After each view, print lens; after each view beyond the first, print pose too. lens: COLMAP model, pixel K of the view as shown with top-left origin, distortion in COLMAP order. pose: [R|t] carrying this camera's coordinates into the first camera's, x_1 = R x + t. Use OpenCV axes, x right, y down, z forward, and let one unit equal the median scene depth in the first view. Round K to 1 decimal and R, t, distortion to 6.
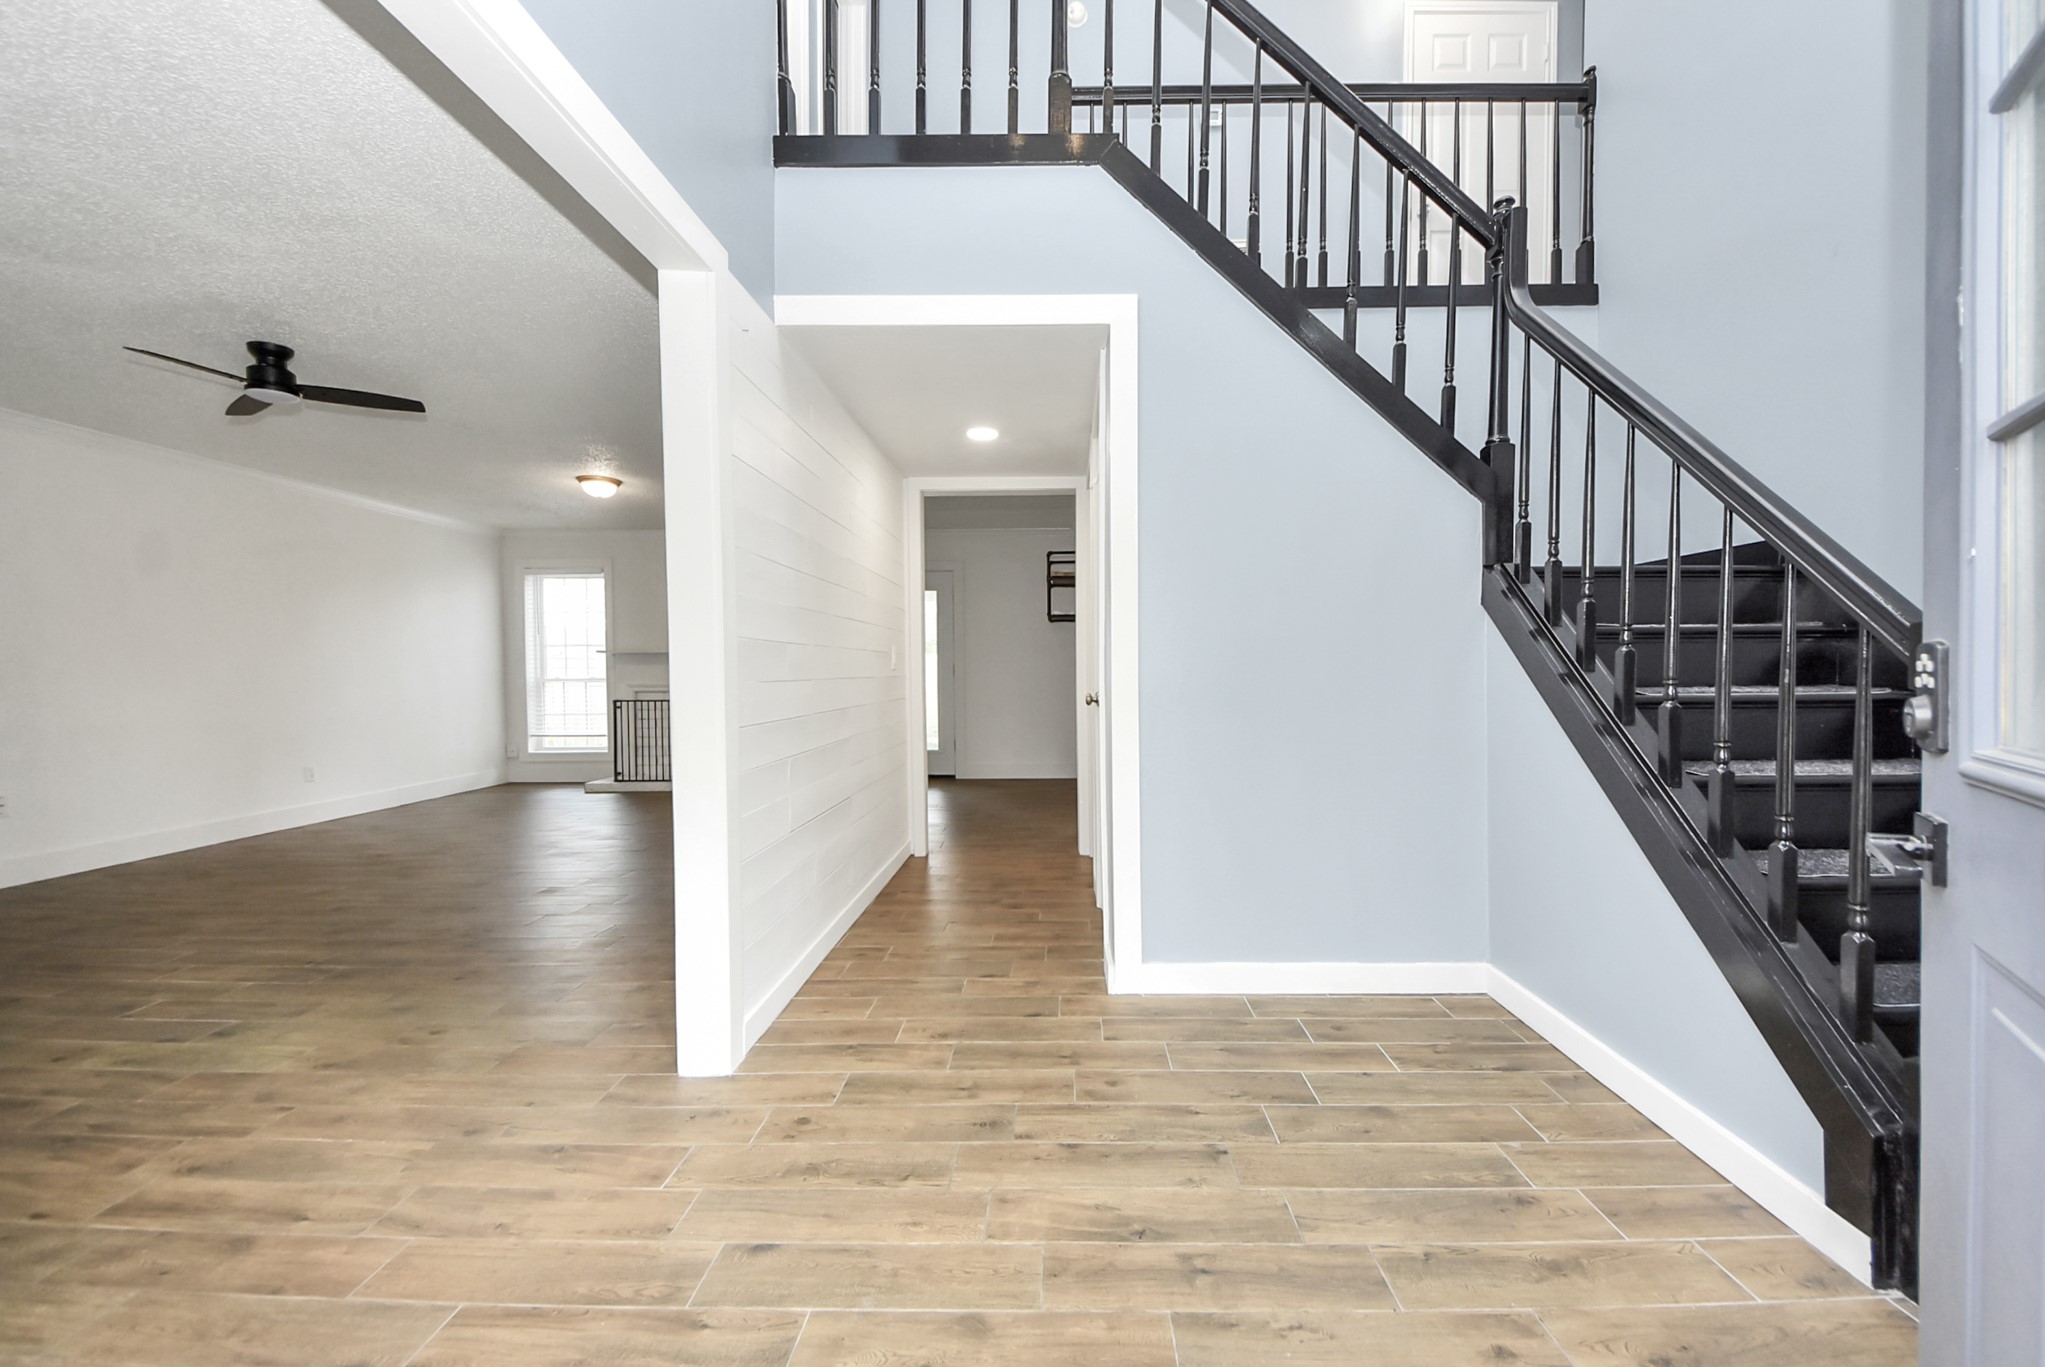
lens RADIAL K [[828.0, 0, 1079.5], [0, 828.0, 662.2], [0, 0, 1]] dist [0.002309, -0.003269]
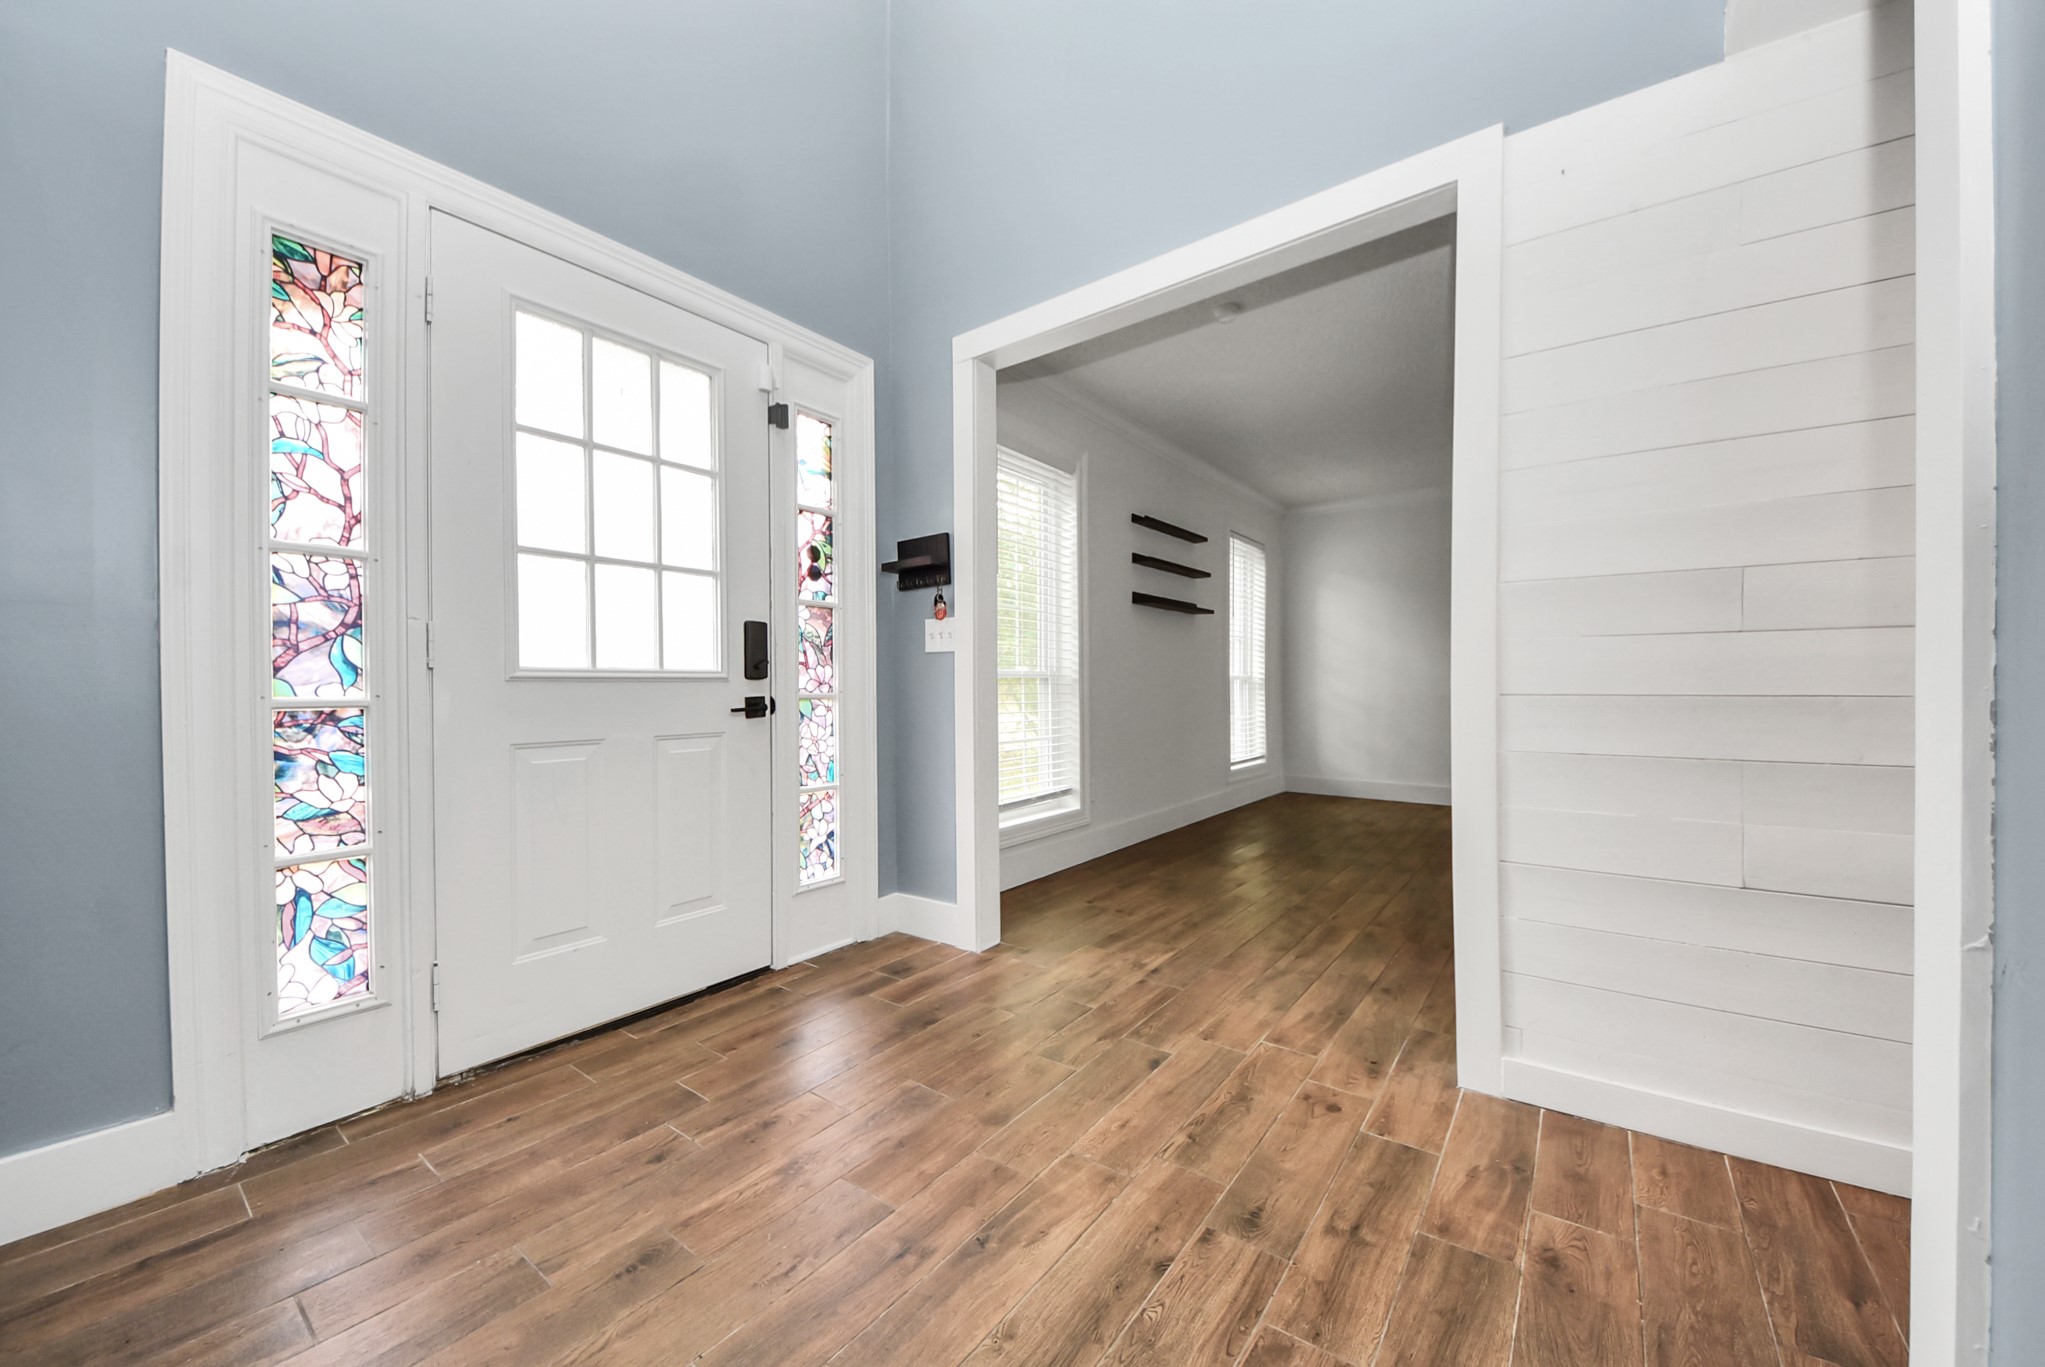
lens RADIAL K [[724.2, 0, 1029.3], [0, 724.2, 687.2], [0, 0, 1]] dist [0.001834, -0.005343]
pose [[-0.612858, 0.017167, -0.790007, 0.501481], [0.014630, 0.999839, 0.010377, 0.048433], [0.790058, -0.005198, -0.613010, 1.156160]]
